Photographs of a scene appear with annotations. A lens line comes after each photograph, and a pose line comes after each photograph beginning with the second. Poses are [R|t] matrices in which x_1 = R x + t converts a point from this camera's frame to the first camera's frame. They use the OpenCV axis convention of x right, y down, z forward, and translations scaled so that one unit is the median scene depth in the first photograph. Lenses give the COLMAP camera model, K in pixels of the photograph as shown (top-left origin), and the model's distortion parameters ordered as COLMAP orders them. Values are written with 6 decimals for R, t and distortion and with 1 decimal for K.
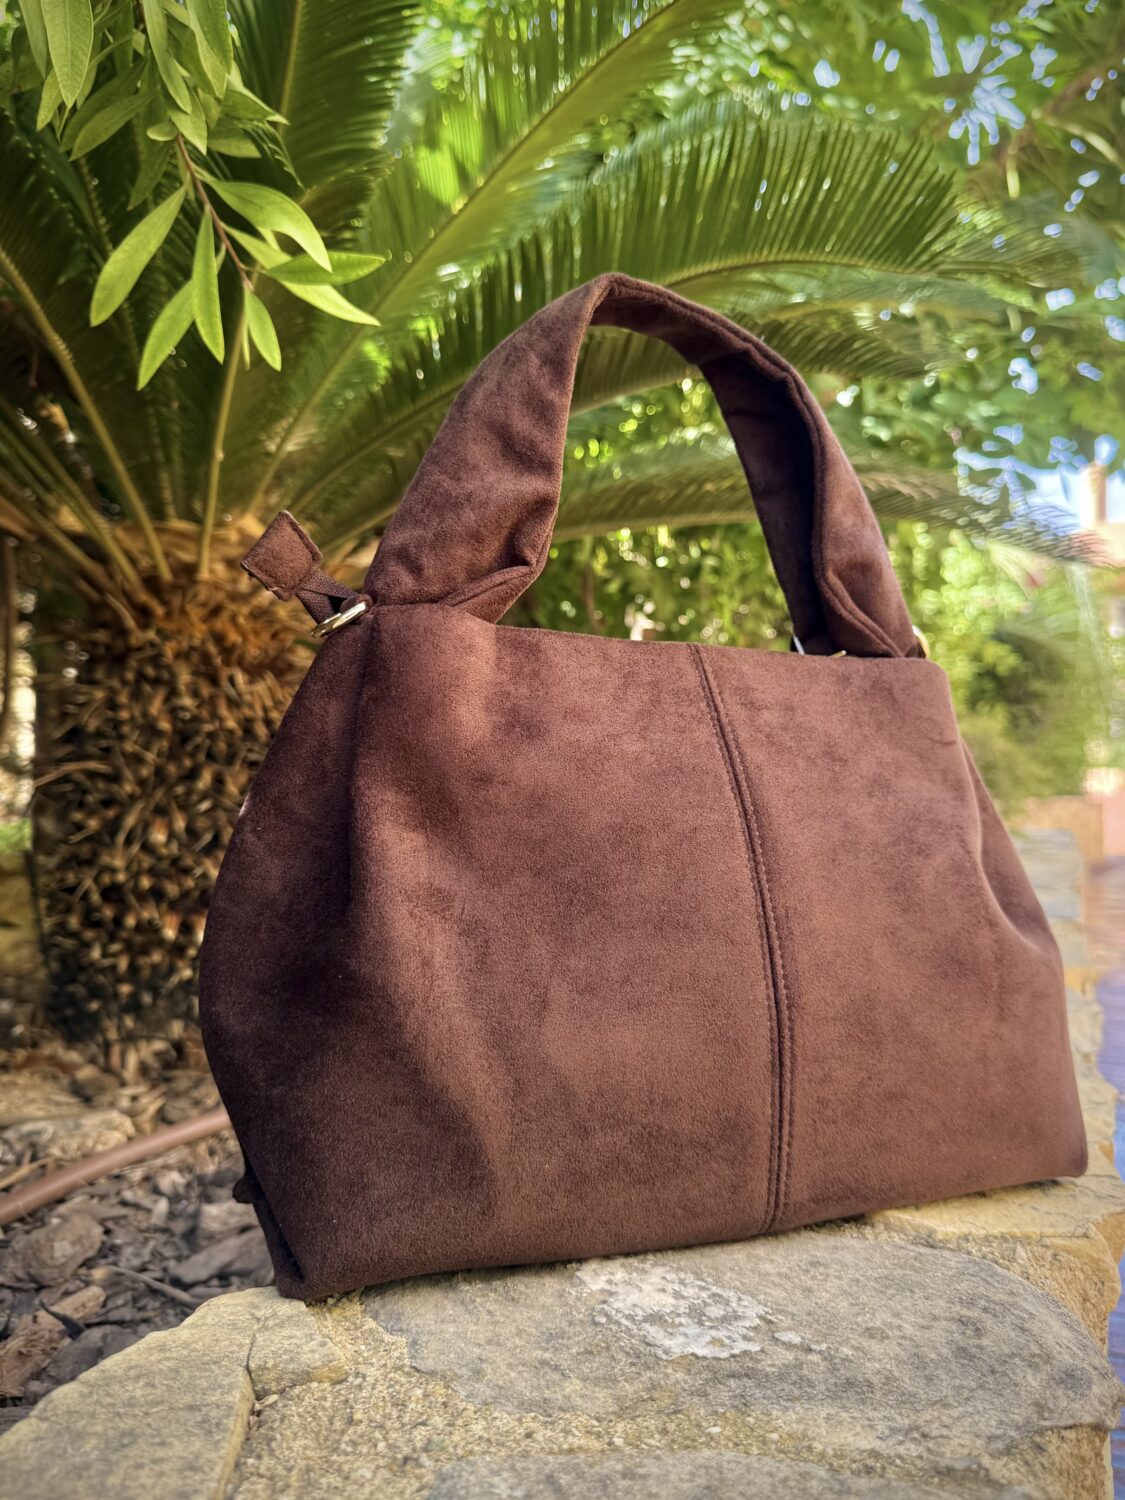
lens RADIAL K [[1291.2, 0, 563.4], [0, 1291.2, 767.9], [0, 0, 1]] dist [-0.002846, -0.022049]
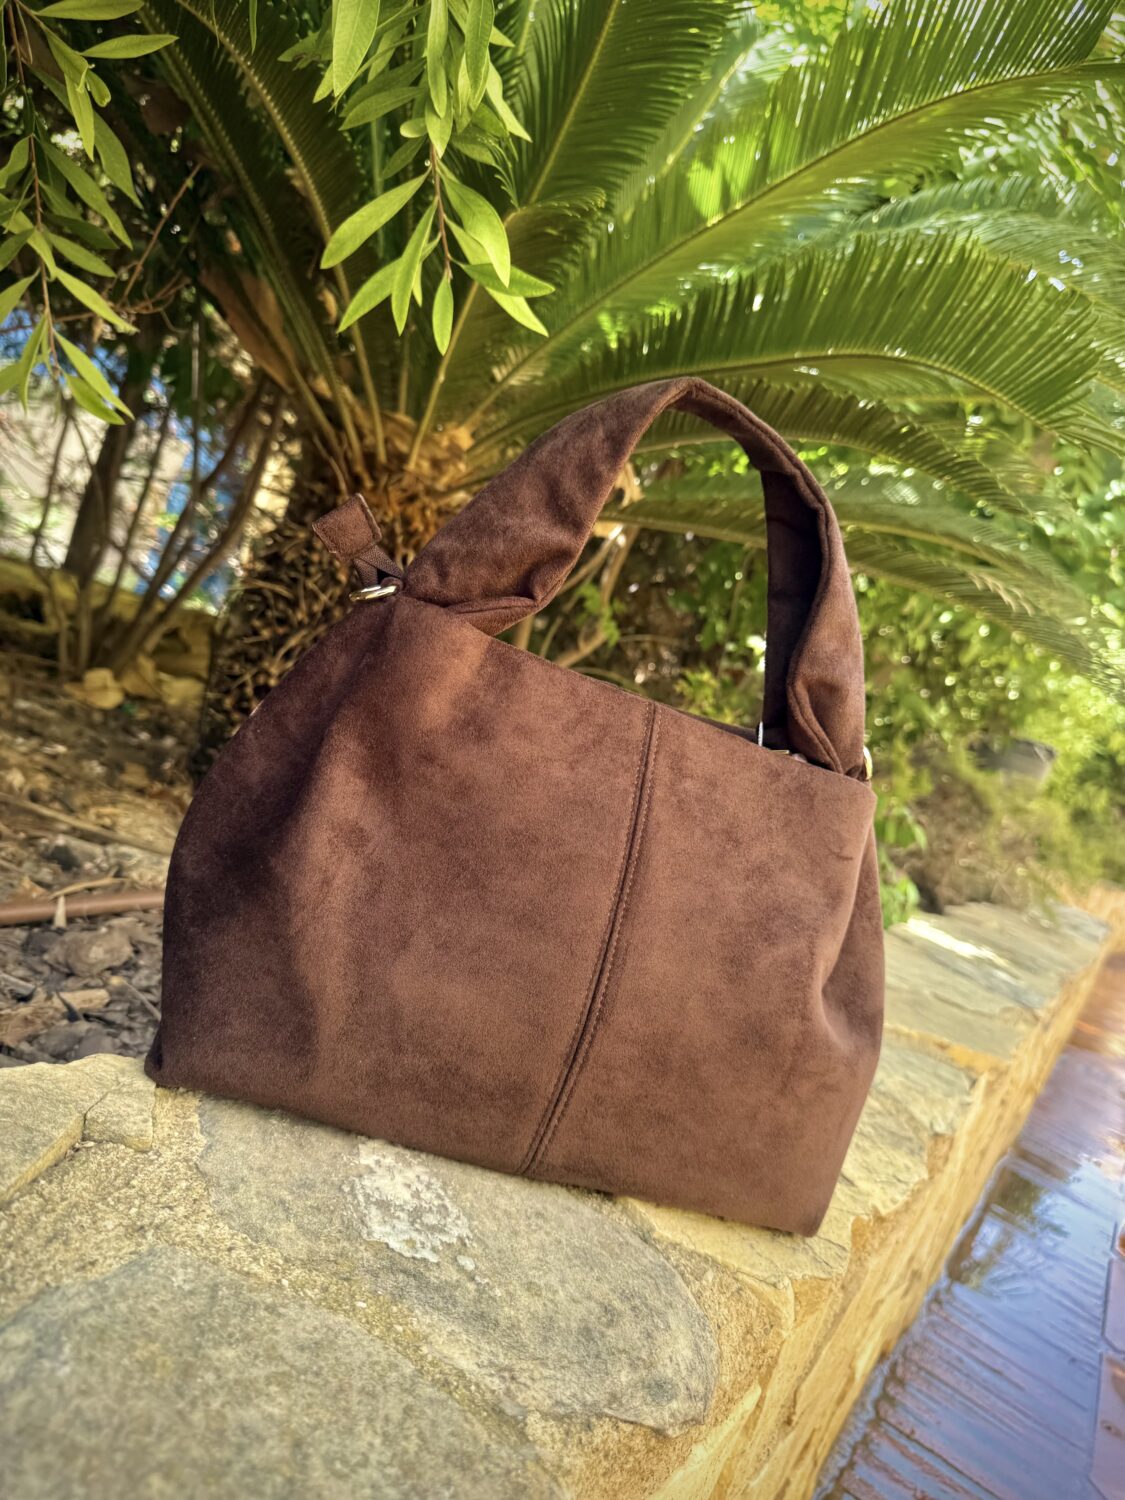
lens RADIAL K [[1149.1, 0, 583.3], [0, 1149.1, 756.0], [0, 0, 1]] dist [0.032879, -0.094517]
pose [[0.921832, 0.355193, -0.155124, 0.233023], [-0.335875, 0.931799, 0.137615, -0.184627], [0.193424, -0.074756, 0.978263, -0.047939]]
